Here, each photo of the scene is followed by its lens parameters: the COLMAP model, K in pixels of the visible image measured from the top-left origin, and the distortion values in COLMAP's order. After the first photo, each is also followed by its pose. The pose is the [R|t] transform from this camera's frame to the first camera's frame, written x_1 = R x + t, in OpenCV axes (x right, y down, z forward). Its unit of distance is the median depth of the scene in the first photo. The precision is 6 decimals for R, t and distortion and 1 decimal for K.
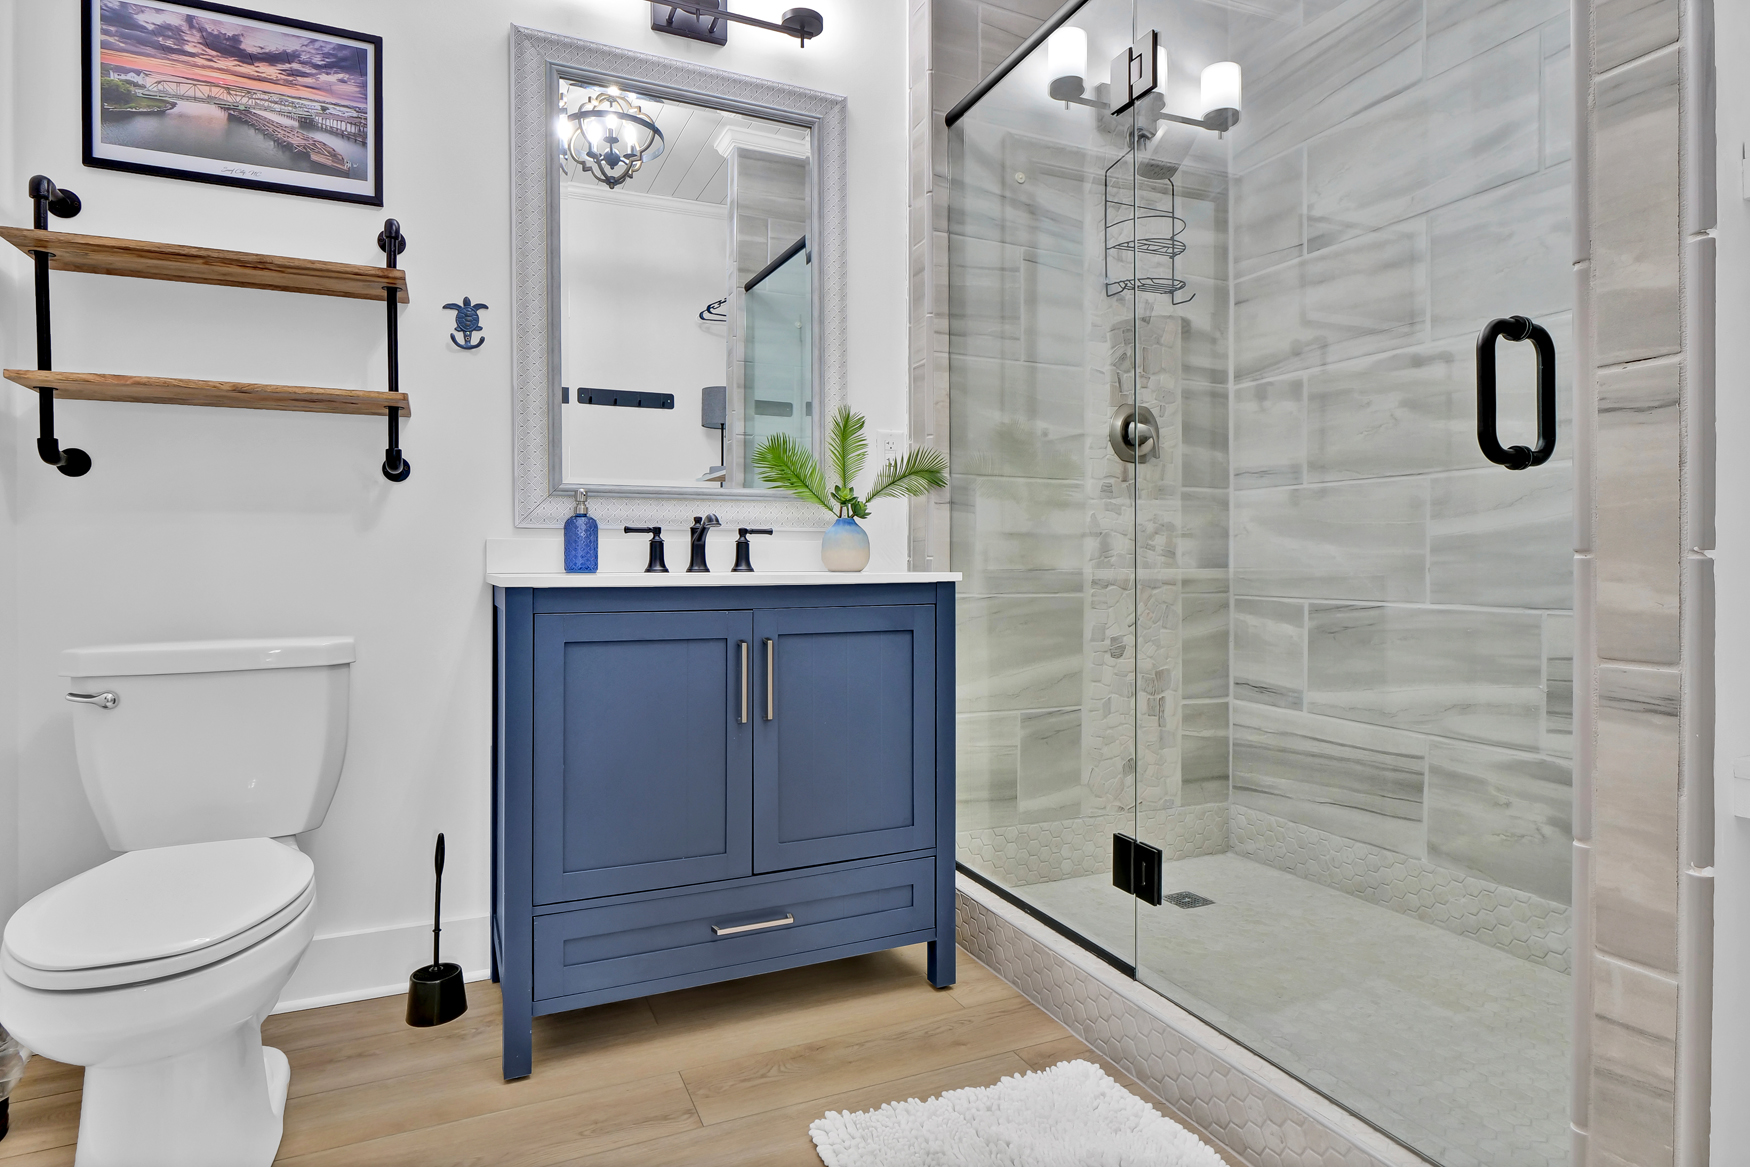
lens RADIAL K [[913.5, 0, 875.0], [0, 913.5, 583.5], [0, 0, 1]] dist [-0.000509, -0.010312]
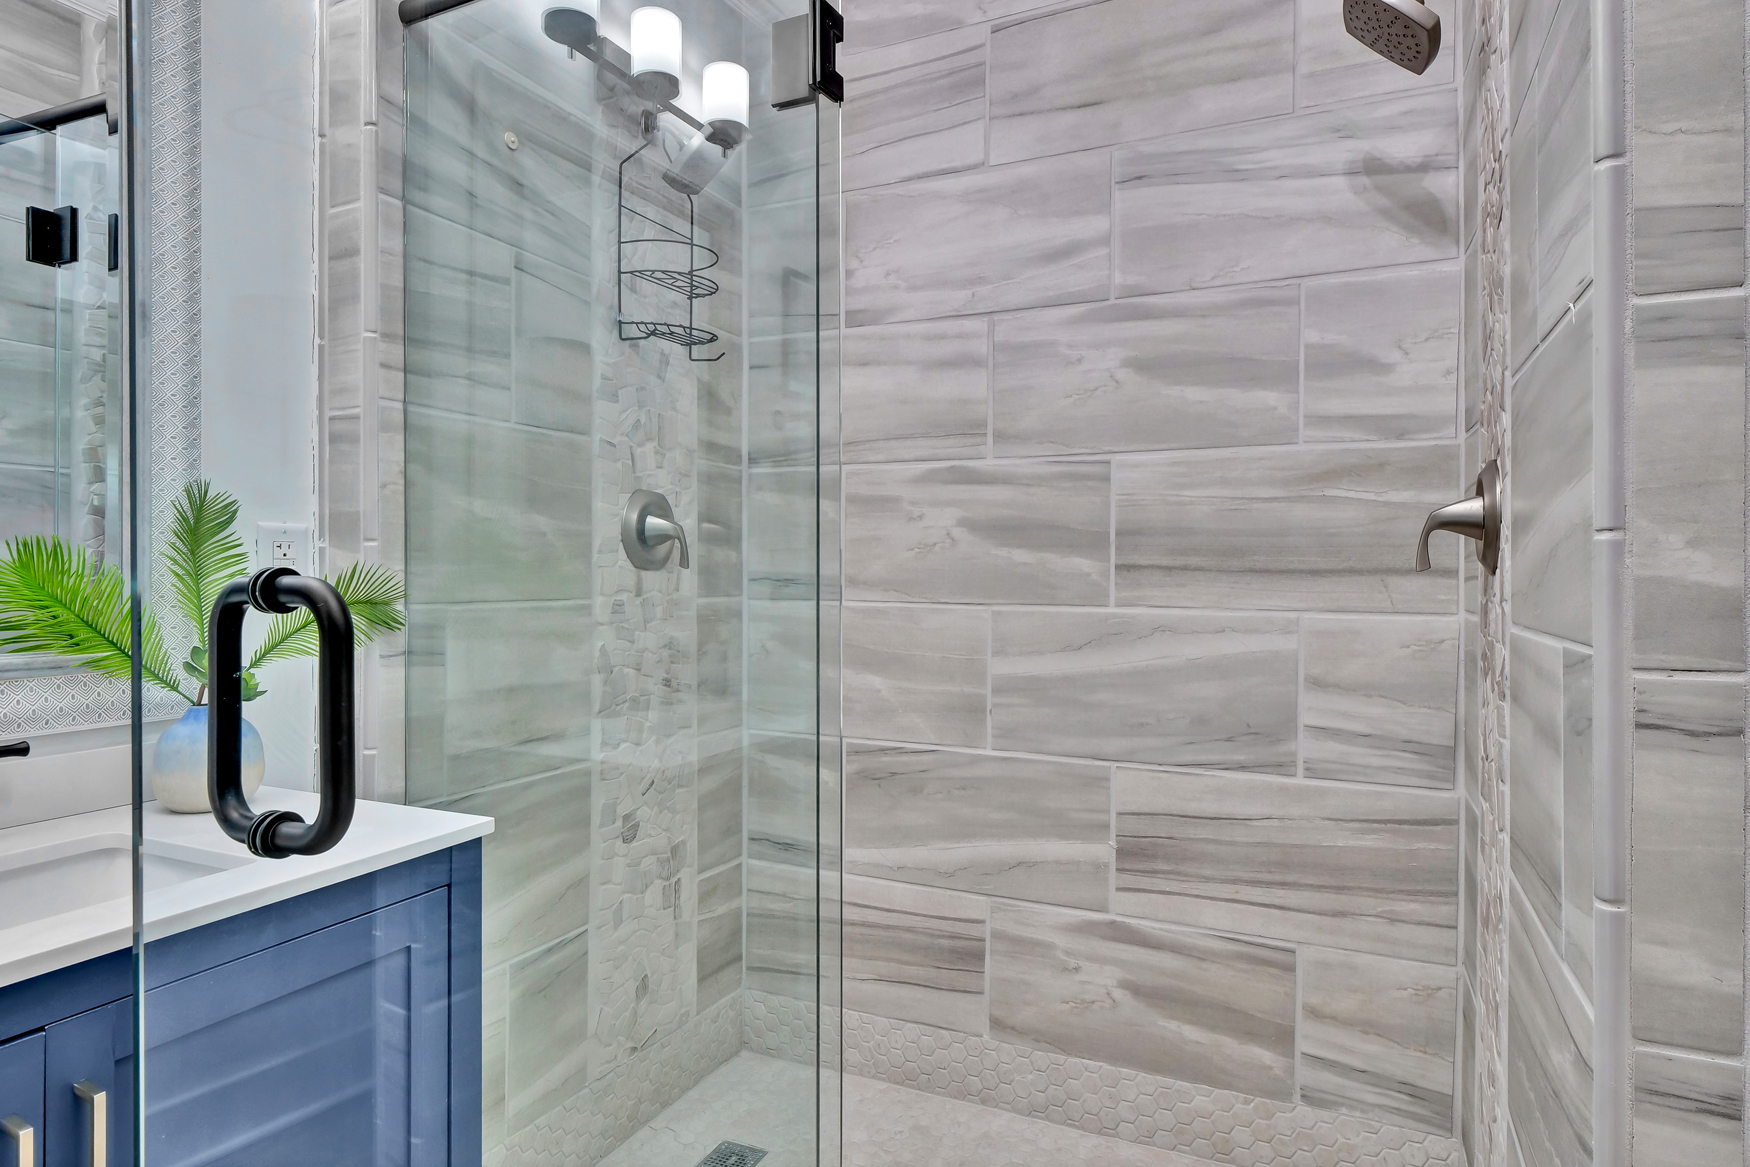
lens RADIAL K [[993.3, 0, 875.0], [0, 993.3, 583.5], [0, 0, 1]] dist [-0.005721, 0.001966]
pose [[0.762575, -0.000340, 0.646900, -0.103235], [0.009367, 0.999901, -0.010516, -0.125067], [-0.646832, 0.014078, 0.762503, 0.312180]]
